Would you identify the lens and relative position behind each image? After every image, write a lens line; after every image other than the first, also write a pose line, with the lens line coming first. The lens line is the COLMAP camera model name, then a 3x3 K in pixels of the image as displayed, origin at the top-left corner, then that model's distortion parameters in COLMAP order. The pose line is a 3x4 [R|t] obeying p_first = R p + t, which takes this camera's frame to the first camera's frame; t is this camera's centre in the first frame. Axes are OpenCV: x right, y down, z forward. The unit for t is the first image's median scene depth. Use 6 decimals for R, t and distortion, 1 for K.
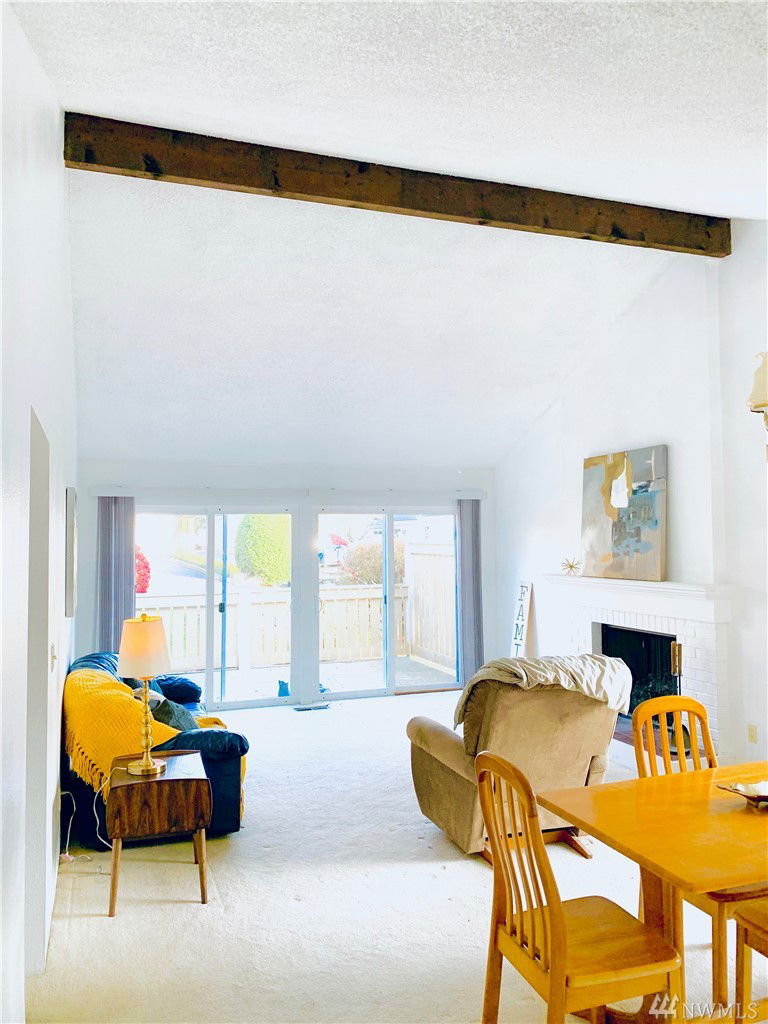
lens RADIAL K [[789.0, 0, 384.0], [0, 789.0, 512.0], [0, 0, 1]] dist [-0.001438, -0.000696]
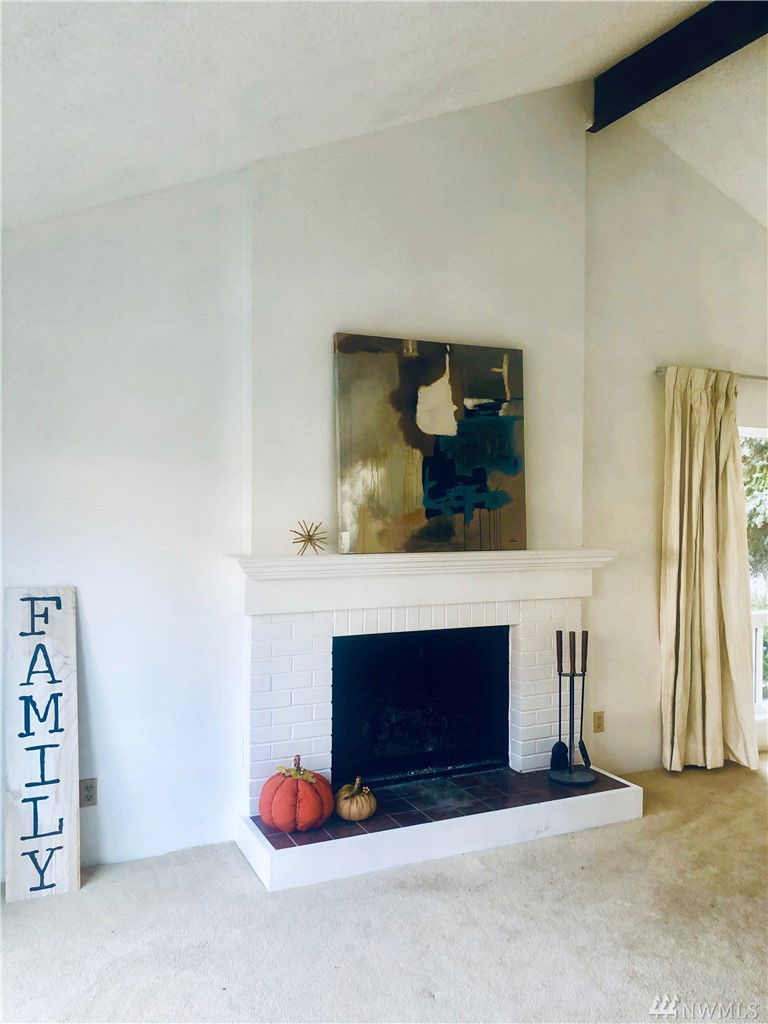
lens RADIAL K [[848.6, 0, 384.0], [0, 848.6, 512.0], [0, 0, 1]] dist [0.003906, 0.004266]
pose [[-0.103306, 0.002129, 0.994647, -0.359667], [-0.035861, 0.999340, -0.005864, 0.062228], [-0.994003, -0.036274, -0.103161, 1.163341]]
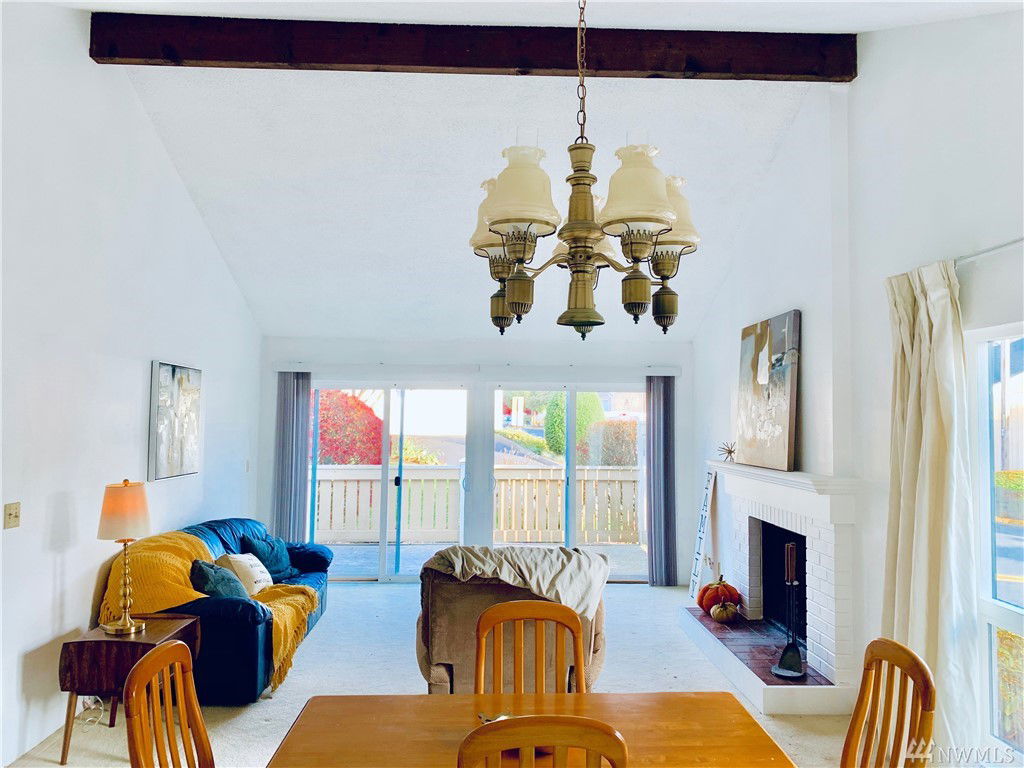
lens RADIAL K [[785.4, 0, 512.0], [0, 785.4, 384.0], [0, 0, 1]] dist [0.008885, -0.002473]
pose [[0.952463, 0.004733, -0.304616, 0.315073], [-0.008191, 0.999916, -0.010077, 0.005421], [0.304543, 0.012093, 0.952422, 0.100719]]
